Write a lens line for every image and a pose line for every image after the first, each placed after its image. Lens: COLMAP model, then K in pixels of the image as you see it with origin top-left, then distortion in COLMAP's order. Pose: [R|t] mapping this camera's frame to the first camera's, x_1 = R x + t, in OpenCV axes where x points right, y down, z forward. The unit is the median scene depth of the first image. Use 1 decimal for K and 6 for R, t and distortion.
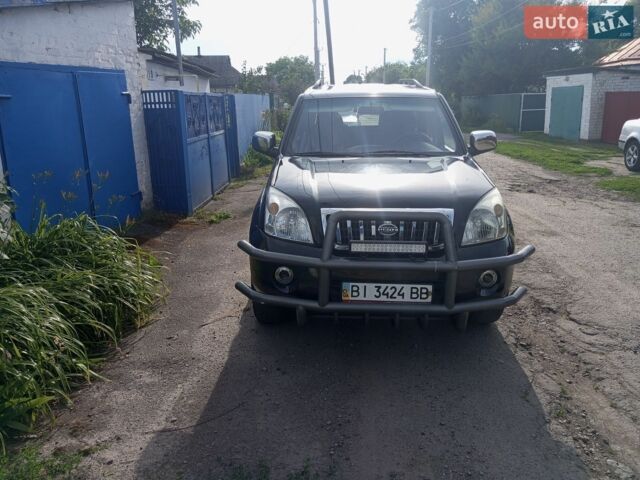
lens RADIAL K [[522.4, 0, 320.0], [0, 522.4, 240.0], [0, 0, 1]] dist [0.080476, -0.165197]
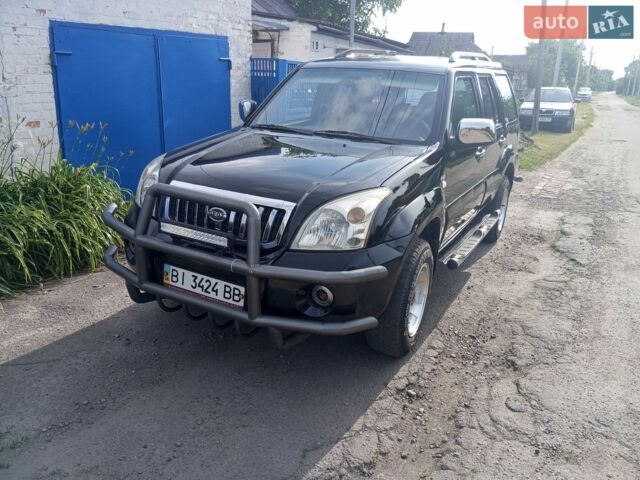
lens RADIAL K [[522.4, 0, 320.0], [0, 522.4, 240.0], [0, 0, 1]] dist [0.080476, -0.165197]
pose [[0.891481, 0.182113, -0.414845, 0.608135], [-0.166788, 0.983270, 0.073227, -0.066044], [0.421240, 0.003911, 0.906941, 0.263585]]
